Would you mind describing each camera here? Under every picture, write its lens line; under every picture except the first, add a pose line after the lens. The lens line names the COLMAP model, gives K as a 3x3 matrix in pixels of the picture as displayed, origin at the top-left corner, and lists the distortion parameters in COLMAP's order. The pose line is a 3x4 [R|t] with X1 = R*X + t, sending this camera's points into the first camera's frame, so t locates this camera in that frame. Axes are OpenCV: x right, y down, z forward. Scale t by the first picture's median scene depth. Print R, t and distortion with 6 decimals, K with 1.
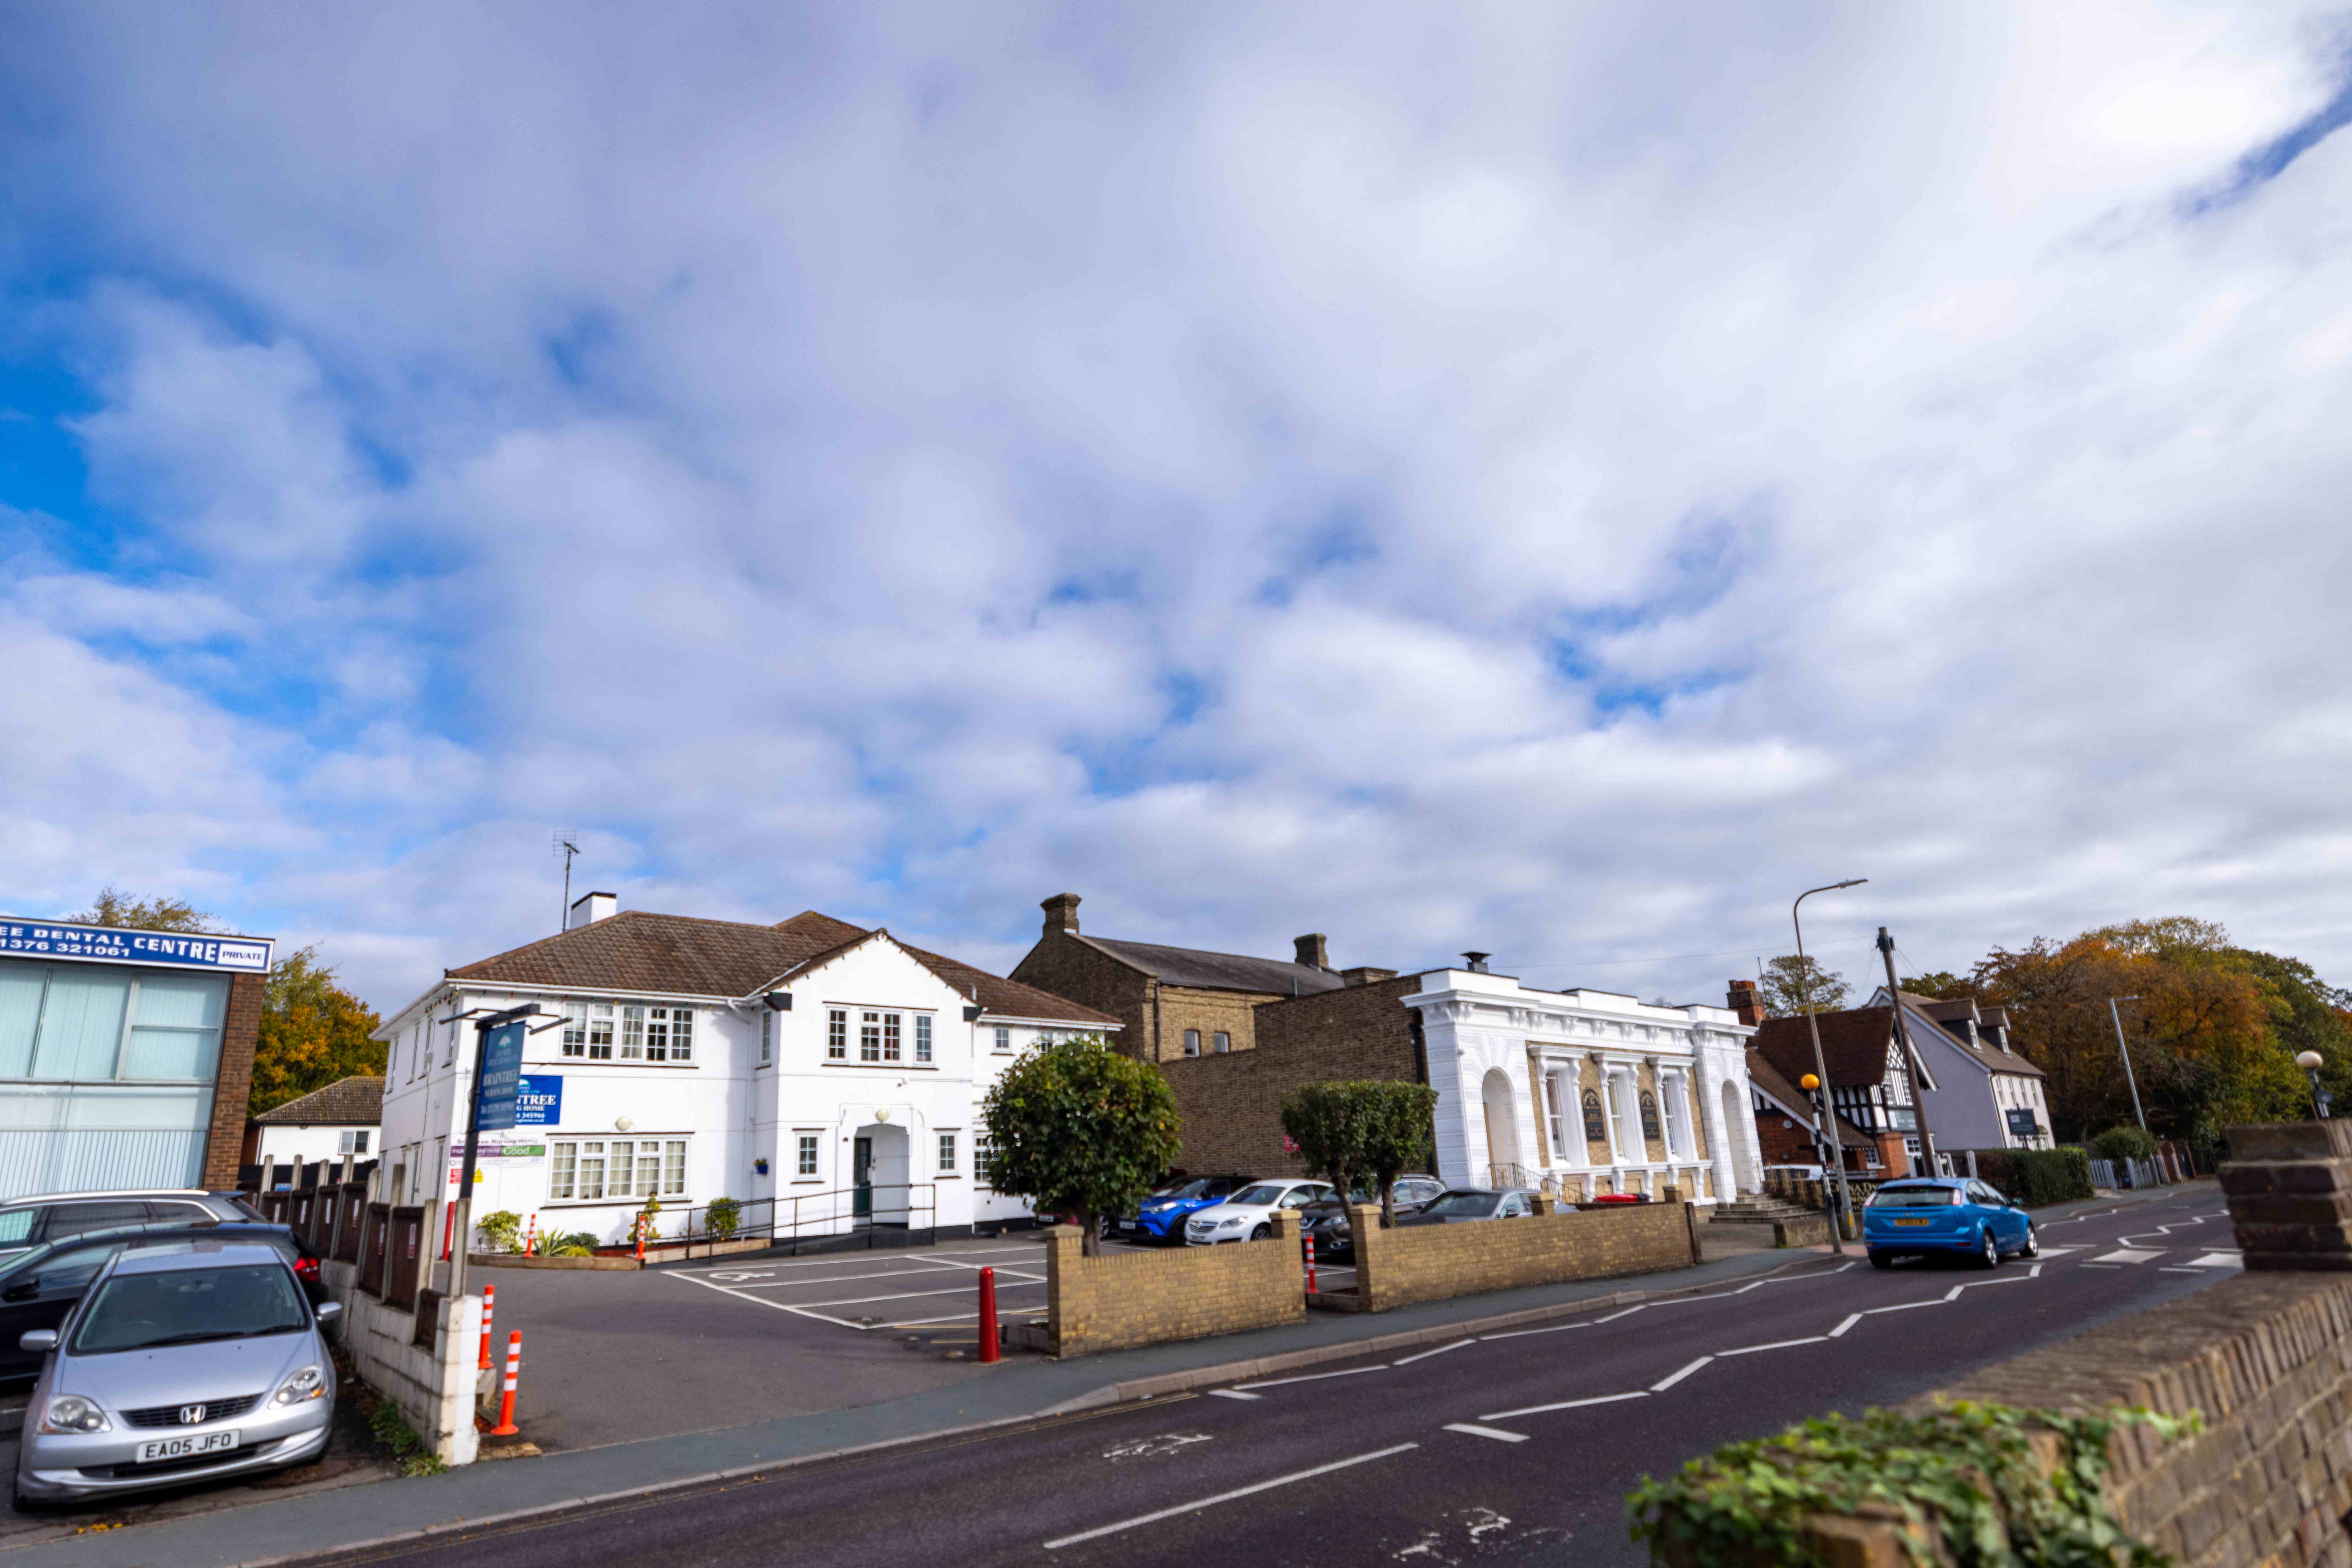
lens RADIAL K [[1083.9, 0, 1073.3], [0, 1083.9, 831.1], [0, 0, 1]] dist [0.000632, -0.000283]
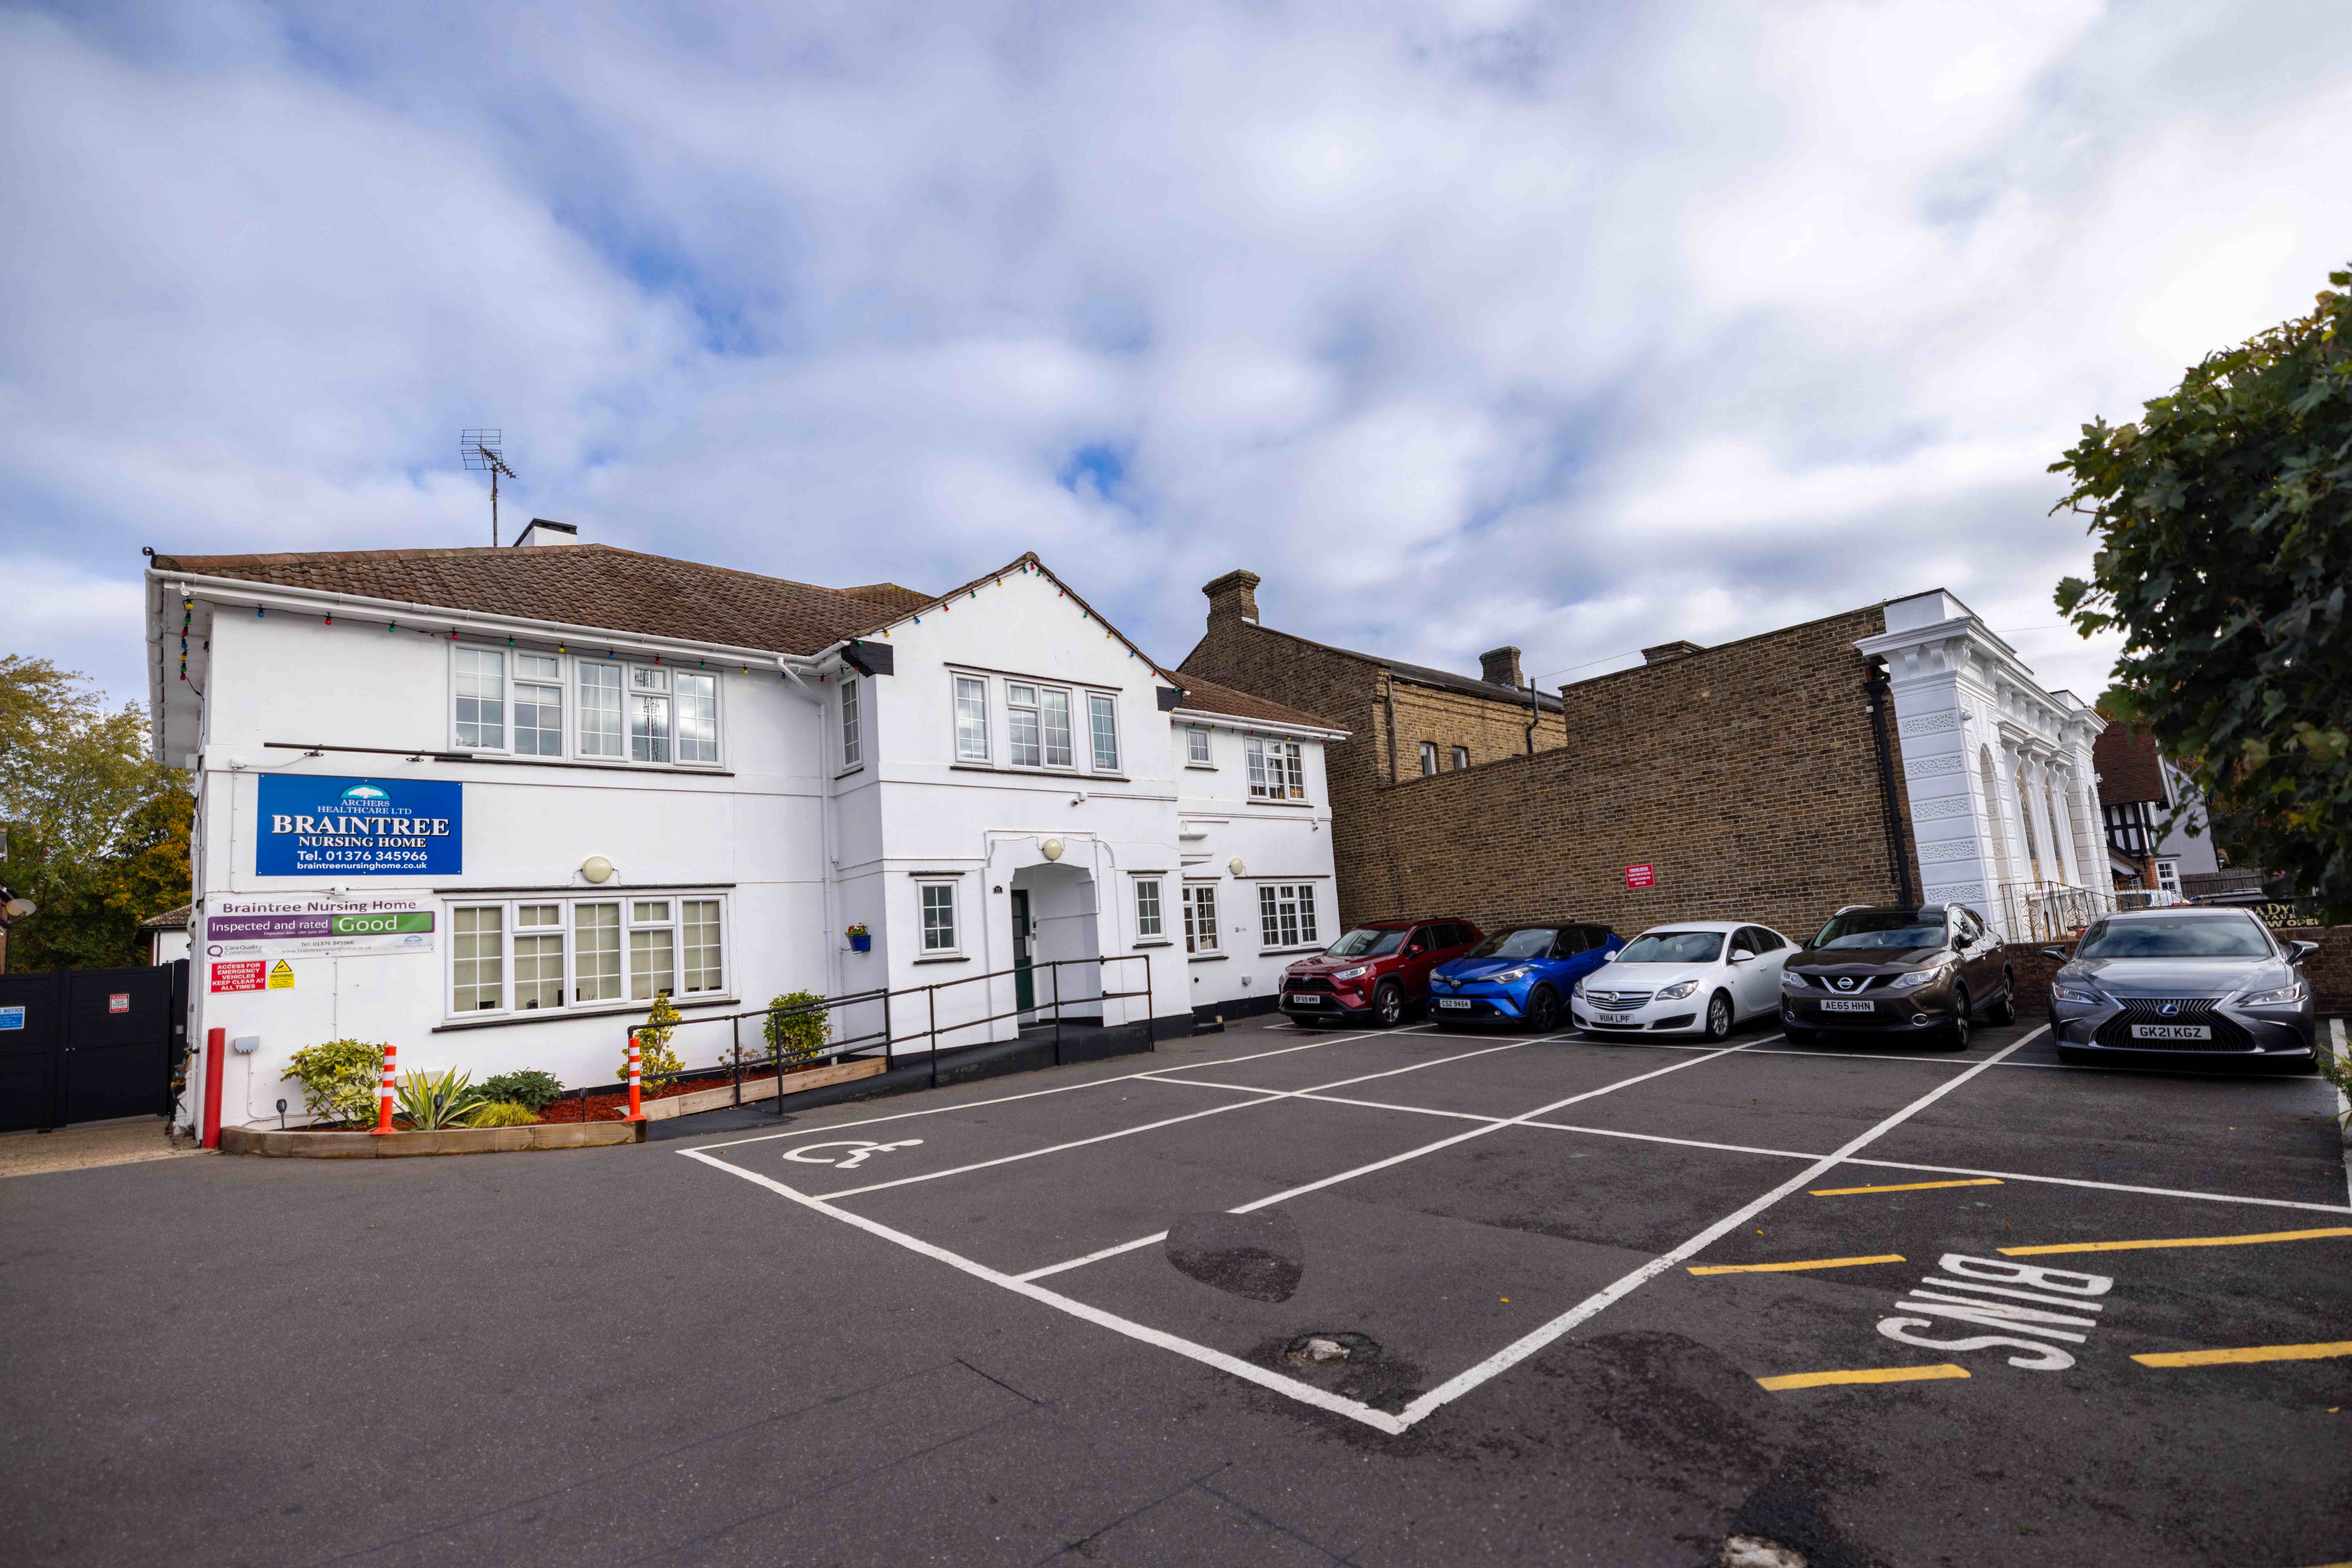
lens RADIAL K [[982.8, 0, 1176.2], [0, 982.8, 779.5], [0, 0, 1]] dist [0.002027, -0.001115]
pose [[0.995703, -0.030778, 0.087340, -0.157144], [0.019387, 0.991535, 0.128386, 0.156229], [-0.090552, -0.126141, 0.987871, 0.462186]]
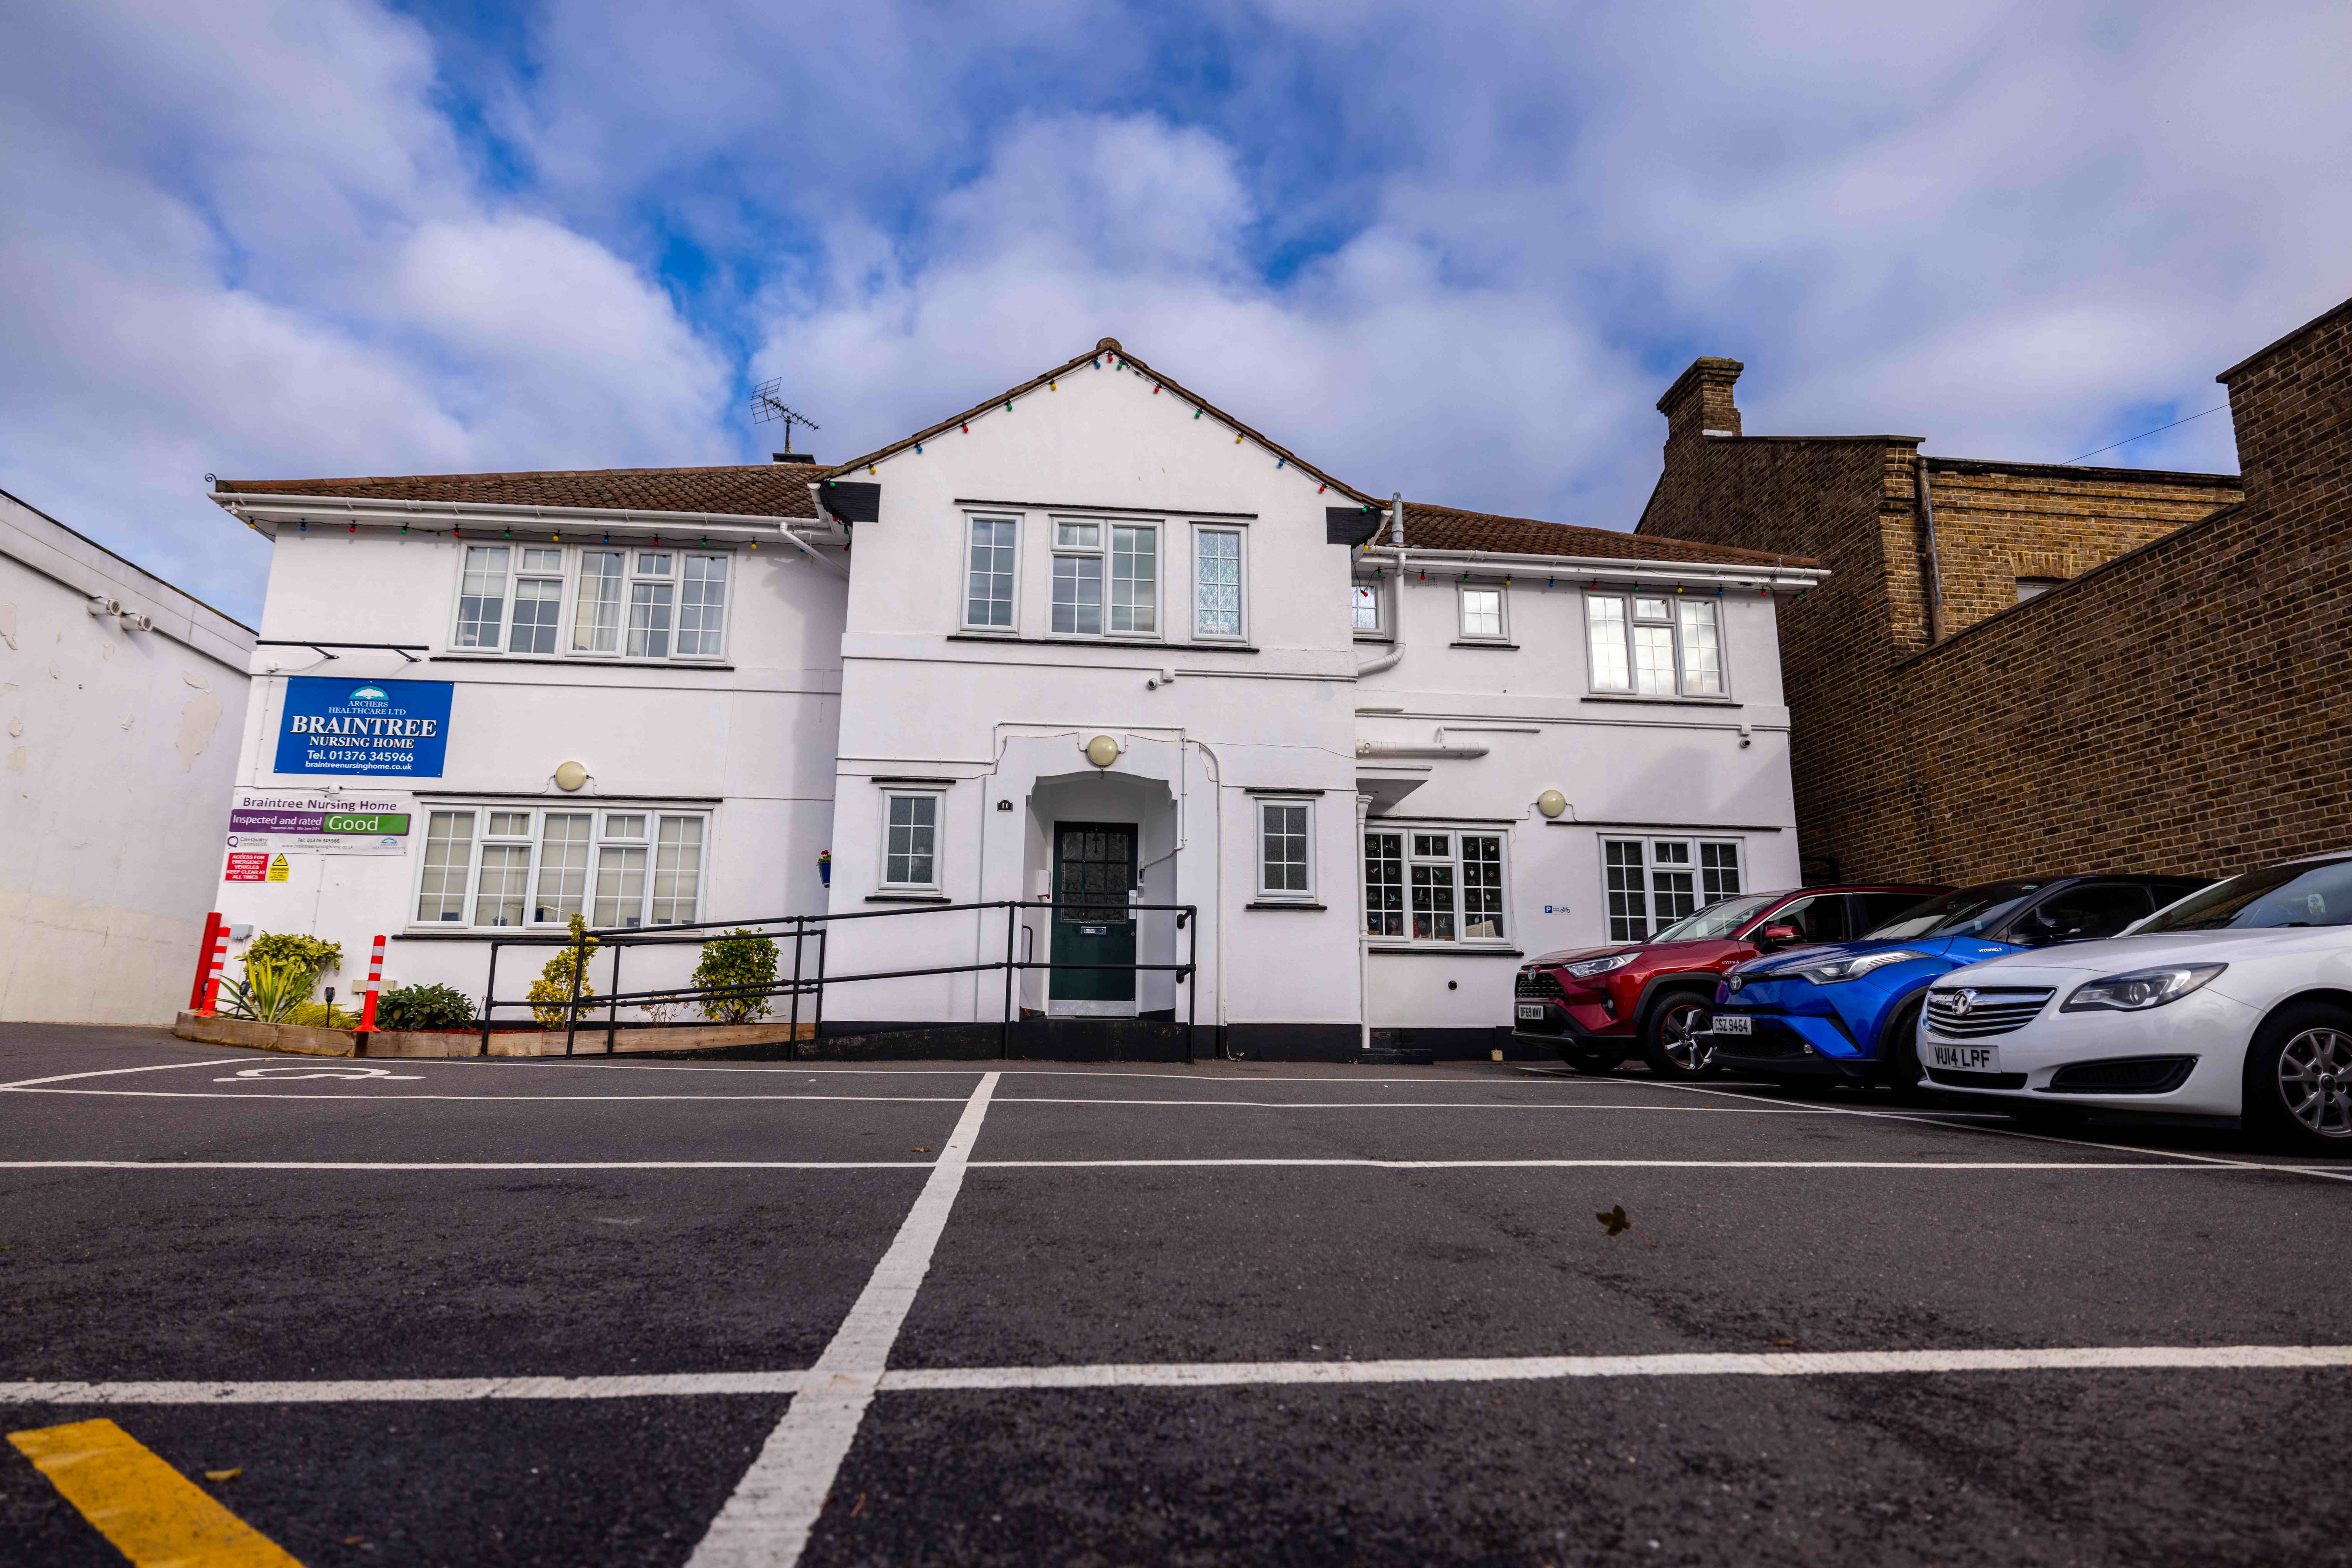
lens RADIAL K [[1182.3, 0, 1299.2], [0, 1182.3, 766.2], [0, 0, 1]] dist [-0.000739, 0.000092]
pose [[0.858831, -0.085707, -0.505039, 0.116627], [0.118421, 0.992416, 0.032962, 0.266848], [0.498384, -0.088117, 0.862467, 0.664374]]
